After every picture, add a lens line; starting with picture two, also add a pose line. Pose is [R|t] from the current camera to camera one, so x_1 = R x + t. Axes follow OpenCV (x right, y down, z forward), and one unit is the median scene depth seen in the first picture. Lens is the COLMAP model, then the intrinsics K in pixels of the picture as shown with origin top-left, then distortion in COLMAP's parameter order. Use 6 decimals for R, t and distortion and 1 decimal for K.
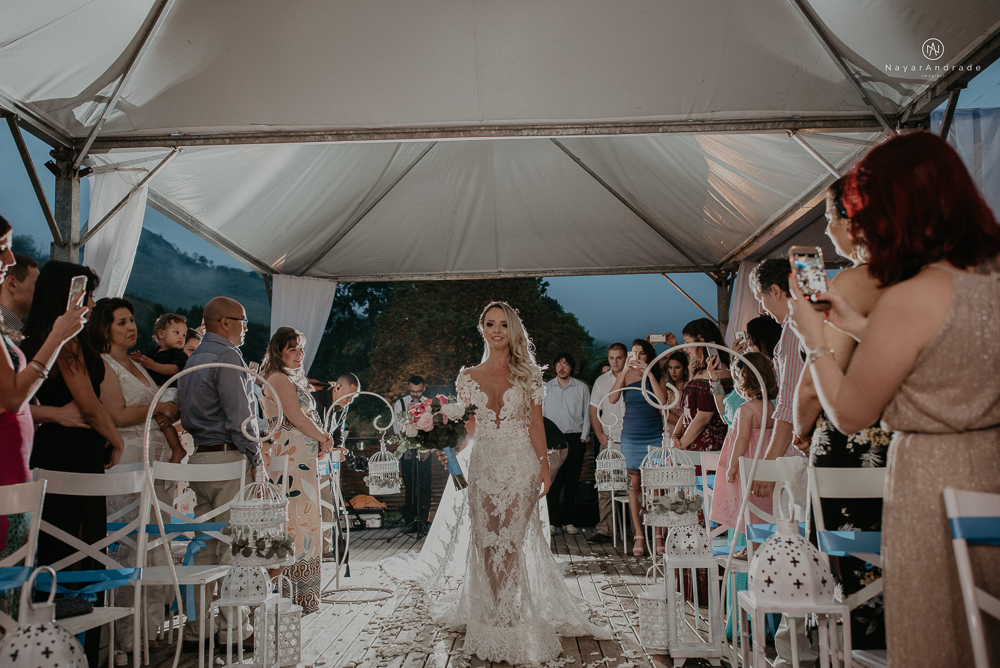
lens RADIAL K [[988.4, 0, 501.3], [0, 988.4, 335.7], [0, 0, 1]] dist [0.040895, 0.000000]
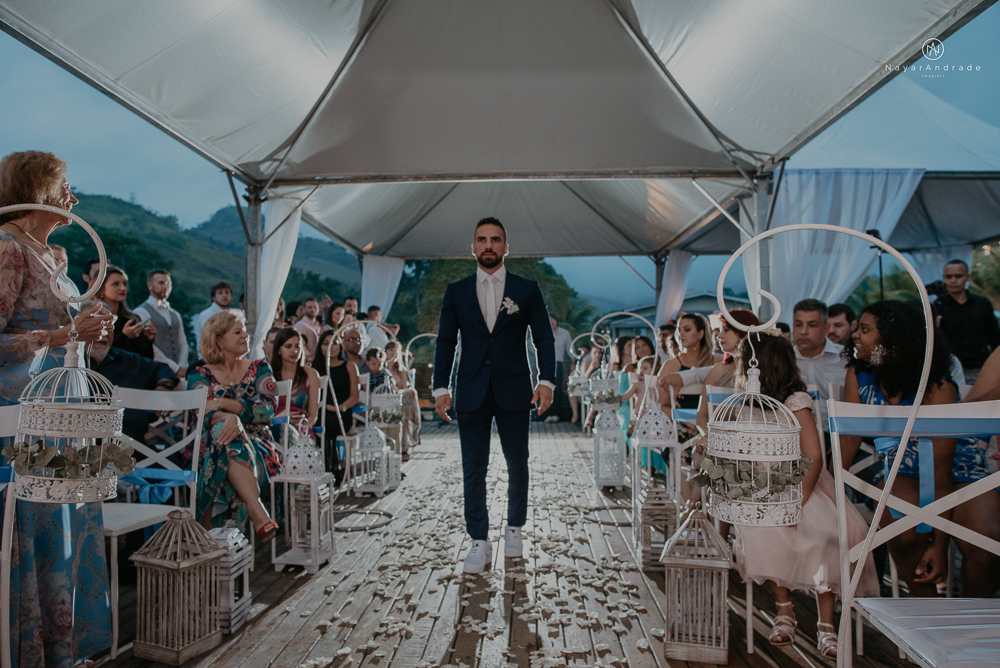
lens RADIAL K [[717.1, 0, 500.8], [0, 717.1, 334.6], [0, 0, 1]] dist [-0.002494, -0.000596]
pose [[0.999839, 0.011904, -0.013406, -0.004619], [-0.011049, 0.998004, 0.062173, -0.018822], [0.014119, -0.062015, 0.997975, -0.202290]]
